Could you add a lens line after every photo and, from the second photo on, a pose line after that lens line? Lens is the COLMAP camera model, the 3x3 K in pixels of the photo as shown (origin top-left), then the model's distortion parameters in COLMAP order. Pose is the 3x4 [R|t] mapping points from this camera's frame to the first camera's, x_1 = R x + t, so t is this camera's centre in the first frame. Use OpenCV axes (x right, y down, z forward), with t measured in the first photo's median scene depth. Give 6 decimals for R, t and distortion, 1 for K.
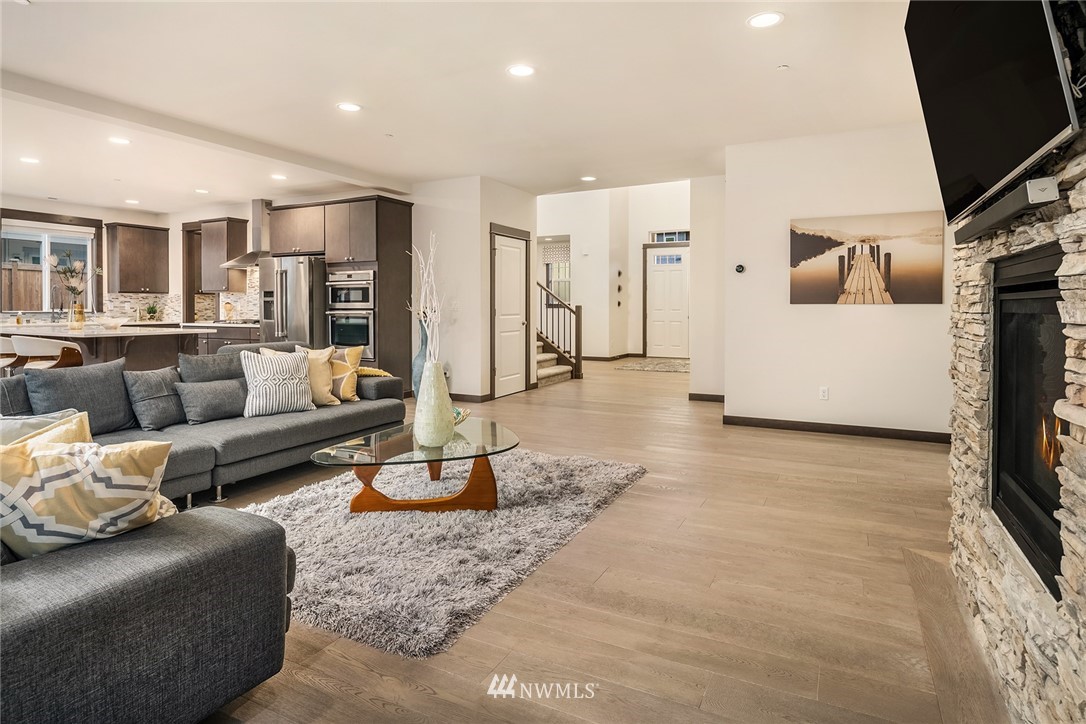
lens RADIAL K [[596.0, 0, 536.7], [0, 596.0, 306.1], [0, 0, 1]] dist [-0.000692, -0.000121]
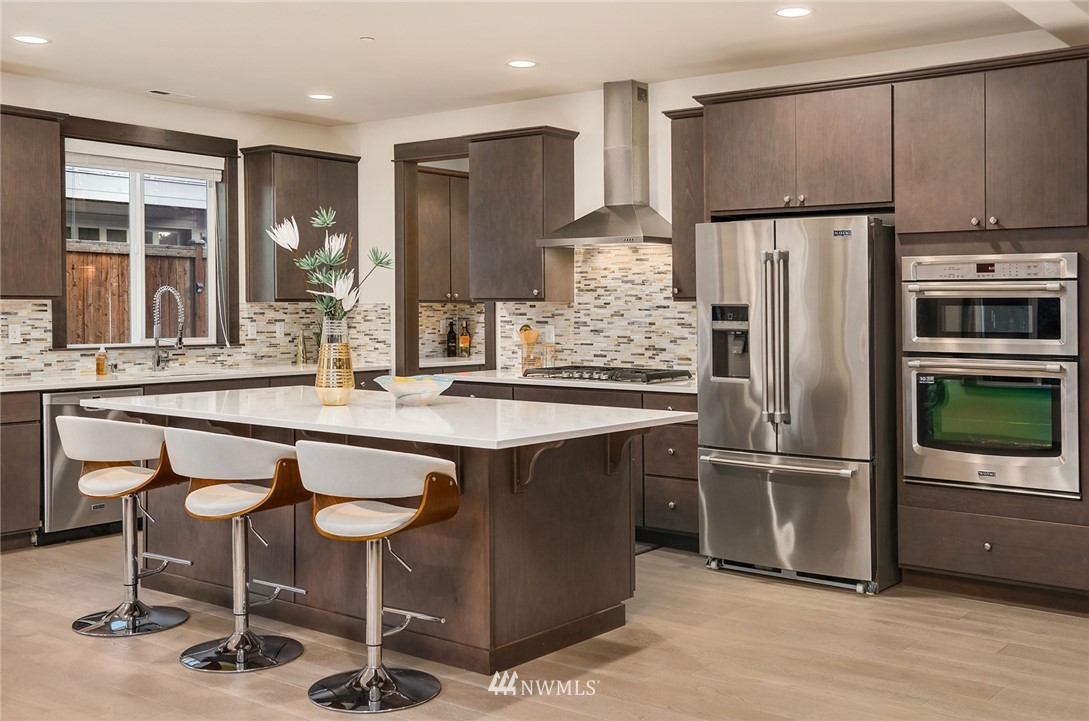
lens RADIAL K [[1099.3, 0, 544.5], [0, 1099.3, 360.5], [0, 0, 1]] dist [0.018776, 0.024177]
pose [[0.988519, 0.007737, -0.150900, -0.406641], [0.000244, 0.998605, 0.052805, -0.024007], [0.151098, -0.052235, 0.987138, 0.222072]]
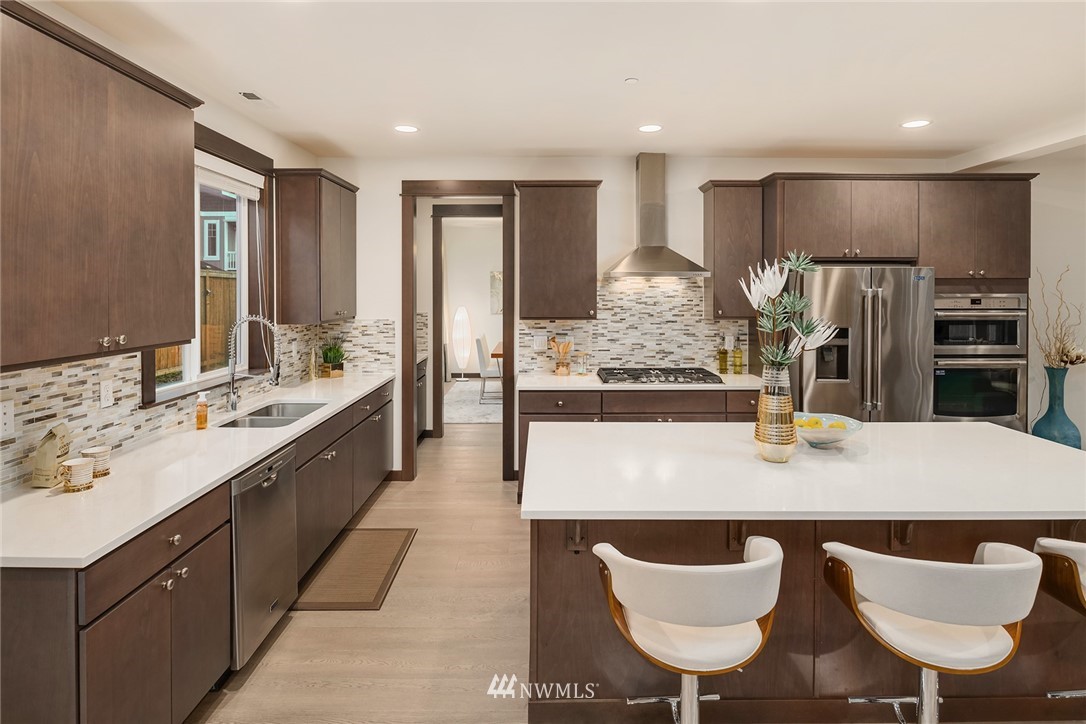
lens RADIAL K [[596.0, 0, 536.7], [0, 596.0, 306.1], [0, 0, 1]] dist [-0.000692, -0.000121]
pose [[0.883834, -0.015409, 0.467547, -0.835093], [0.000589, 0.999493, 0.031826, -0.054858], [-0.467801, -0.027854, 0.883395, 0.564445]]
